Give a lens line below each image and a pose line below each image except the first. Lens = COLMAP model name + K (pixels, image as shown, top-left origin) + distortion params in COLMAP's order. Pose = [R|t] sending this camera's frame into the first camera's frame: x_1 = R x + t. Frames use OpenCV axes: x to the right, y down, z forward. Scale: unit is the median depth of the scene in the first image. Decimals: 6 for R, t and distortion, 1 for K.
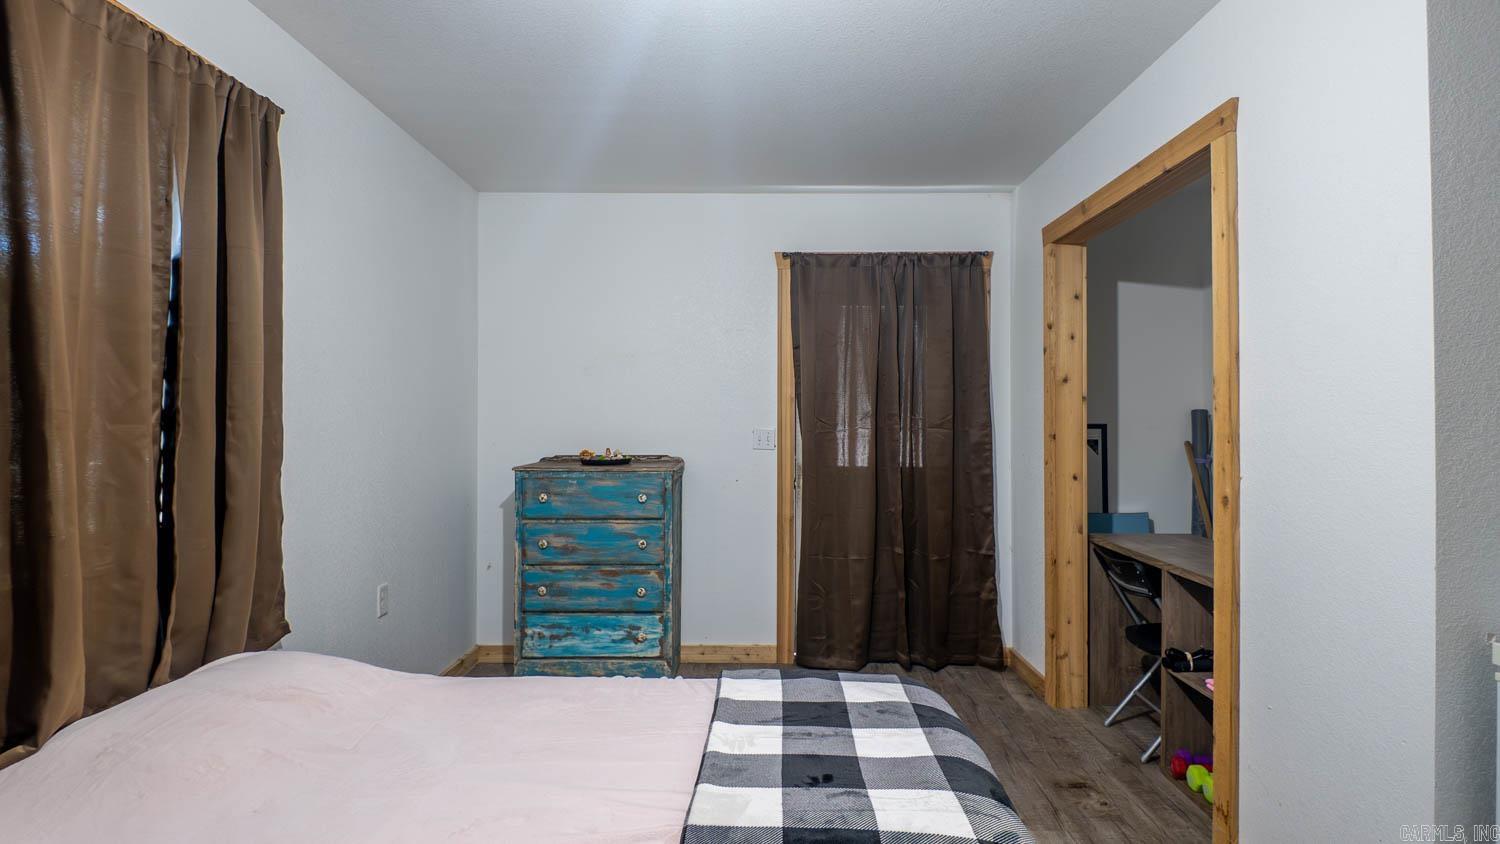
lens RADIAL K [[786.4, 0, 752.8], [0, 786.4, 412.8], [0, 0, 1]] dist [-0.003310, -0.003179]
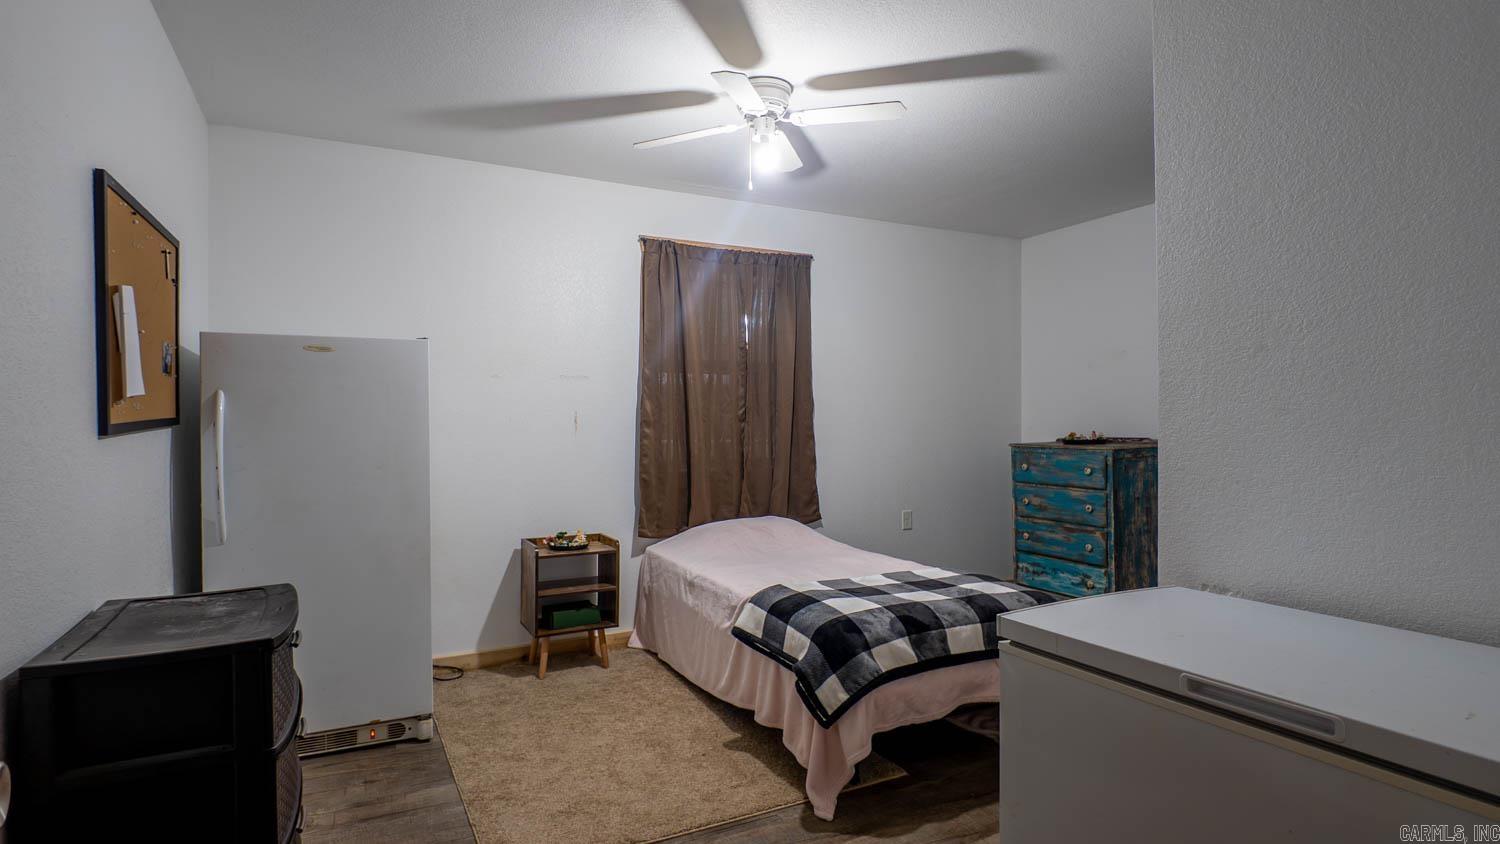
lens RADIAL K [[786.4, 0, 751.1], [0, 786.4, 422.9], [0, 0, 1]] dist [-0.003310, -0.003179]
pose [[0.468583, 0.003539, -0.883412, 0.692679], [0.014037, 0.999836, 0.011450, 0.011310], [0.883308, -0.017766, 0.468457, -0.039037]]
